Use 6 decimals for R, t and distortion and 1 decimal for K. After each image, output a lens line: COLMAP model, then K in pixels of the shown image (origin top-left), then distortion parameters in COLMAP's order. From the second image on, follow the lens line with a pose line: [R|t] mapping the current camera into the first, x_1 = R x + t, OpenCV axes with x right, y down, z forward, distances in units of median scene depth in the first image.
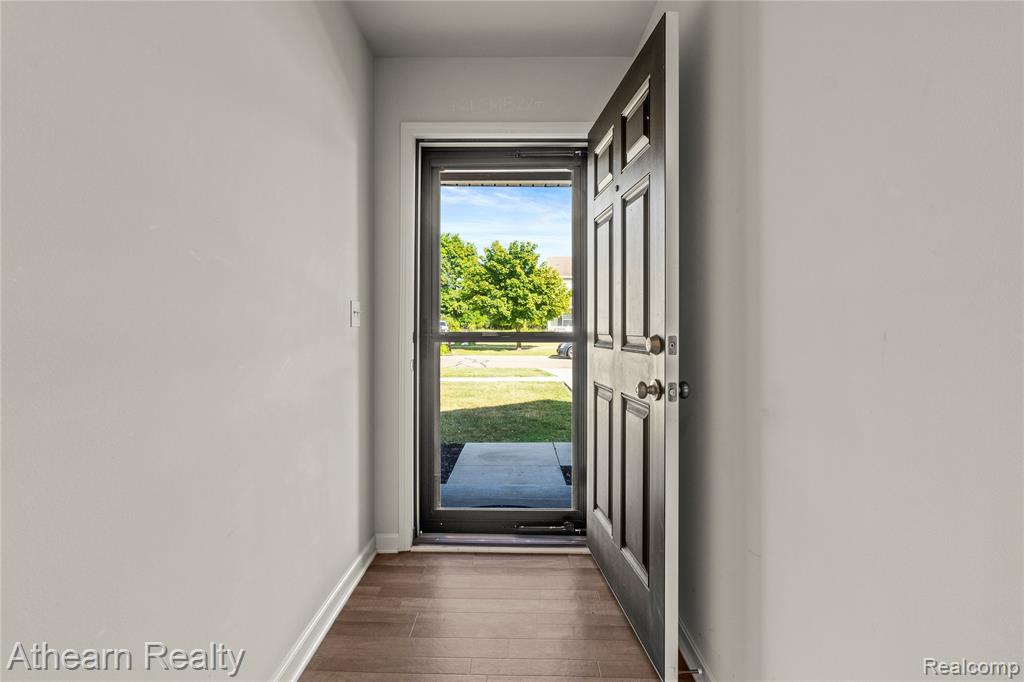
lens RADIAL K [[473.6, 0, 505.4], [0, 473.6, 327.2], [0, 0, 1]] dist [-0.001089, 0.000307]
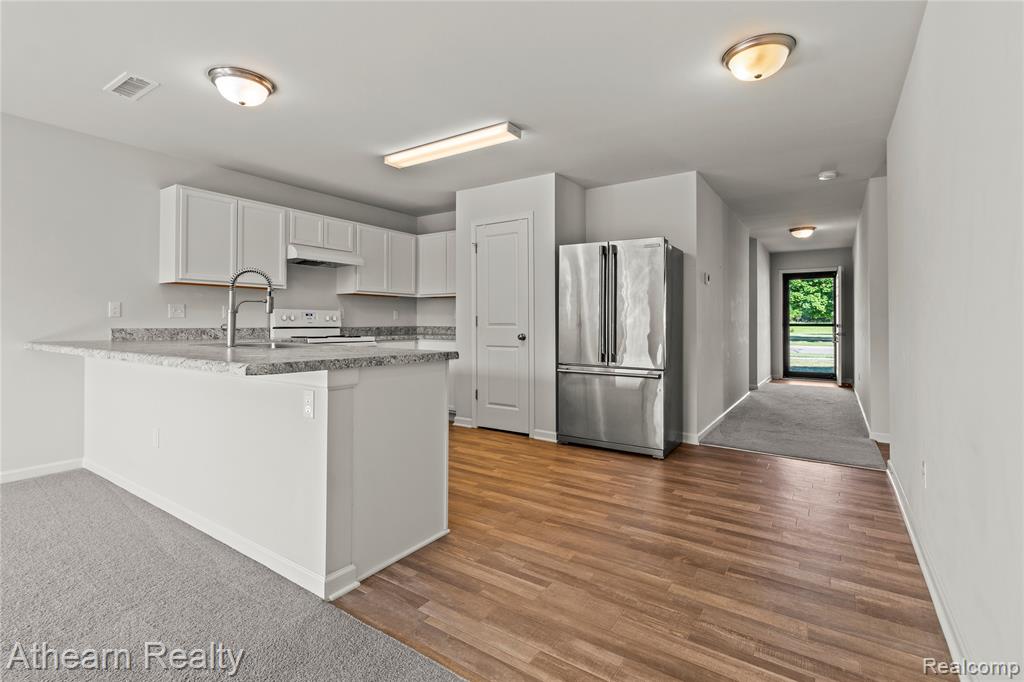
lens RADIAL K [[476.9, 0, 502.3], [0, 476.9, 317.2], [0, 0, 1]] dist [-0.001041, 0.000220]
pose [[0.829506, -0.004850, -0.558477, 0.007523], [0.002503, 0.999985, -0.004967, -0.003150], [0.558493, 0.002722, 0.829505, -0.328693]]
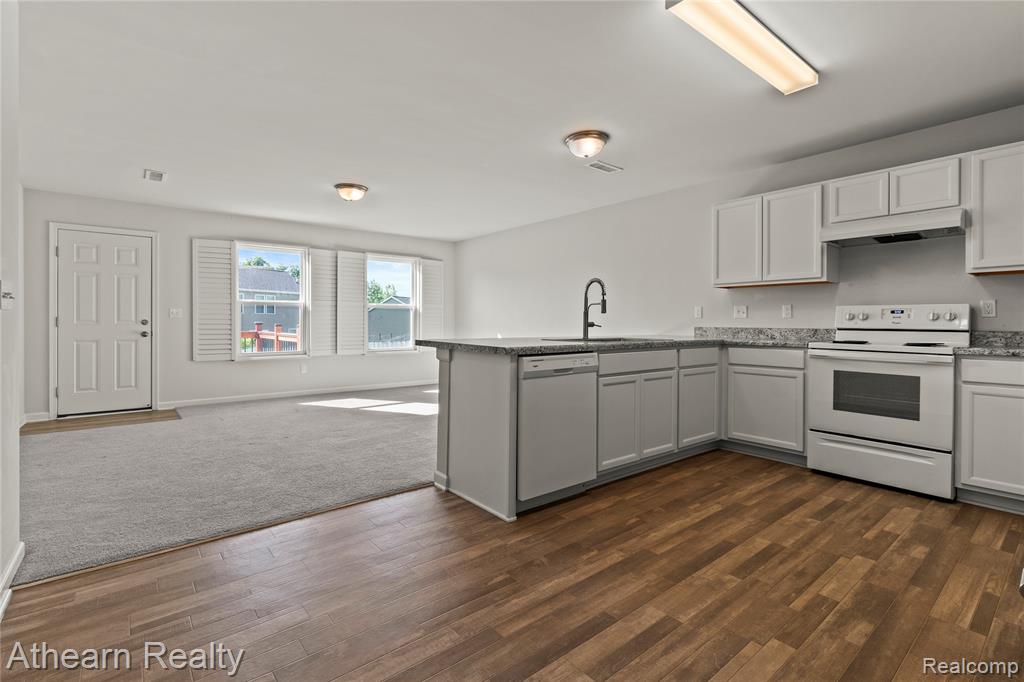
lens RADIAL K [[473.6, 0, 505.4], [0, 473.6, 327.2], [0, 0, 1]] dist [-0.001089, 0.000307]
pose [[-0.774320, 0.001027, -0.632793, 0.007533], [-0.001882, 0.999991, 0.003925, -0.001221], [0.632791, 0.004230, -0.774311, -0.177605]]
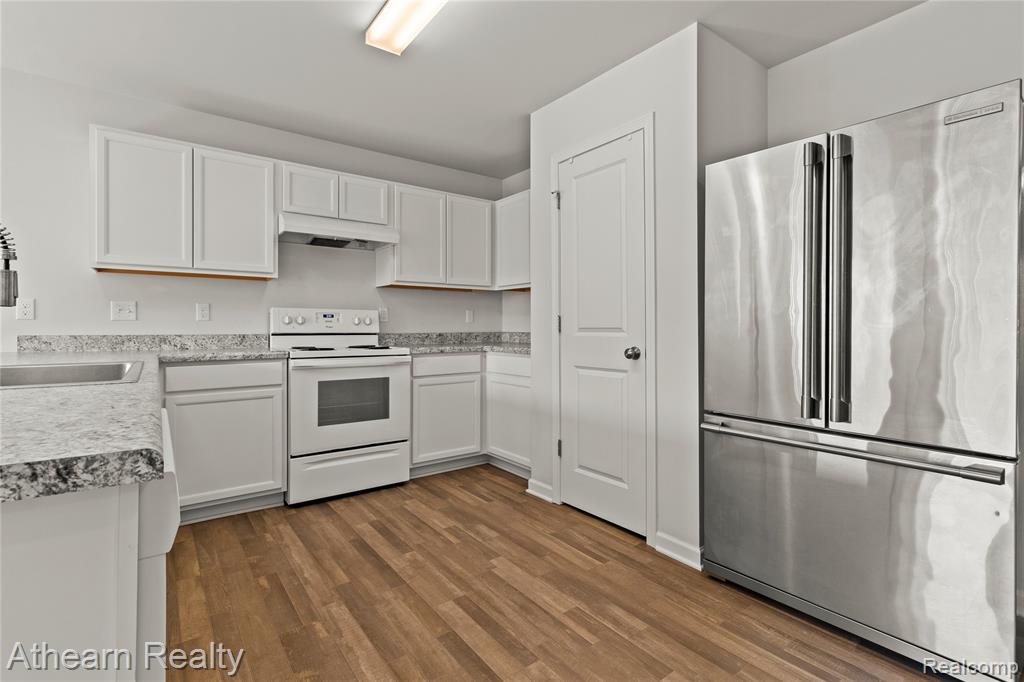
lens RADIAL K [[473.6, 0, 505.4], [0, 473.6, 327.2], [0, 0, 1]] dist [-0.001089, 0.000307]
pose [[0.602552, 0.000681, -0.798079, -0.026176], [0.005529, 0.999972, 0.005028, -0.002444], [0.798061, -0.007442, 0.602531, -0.253332]]
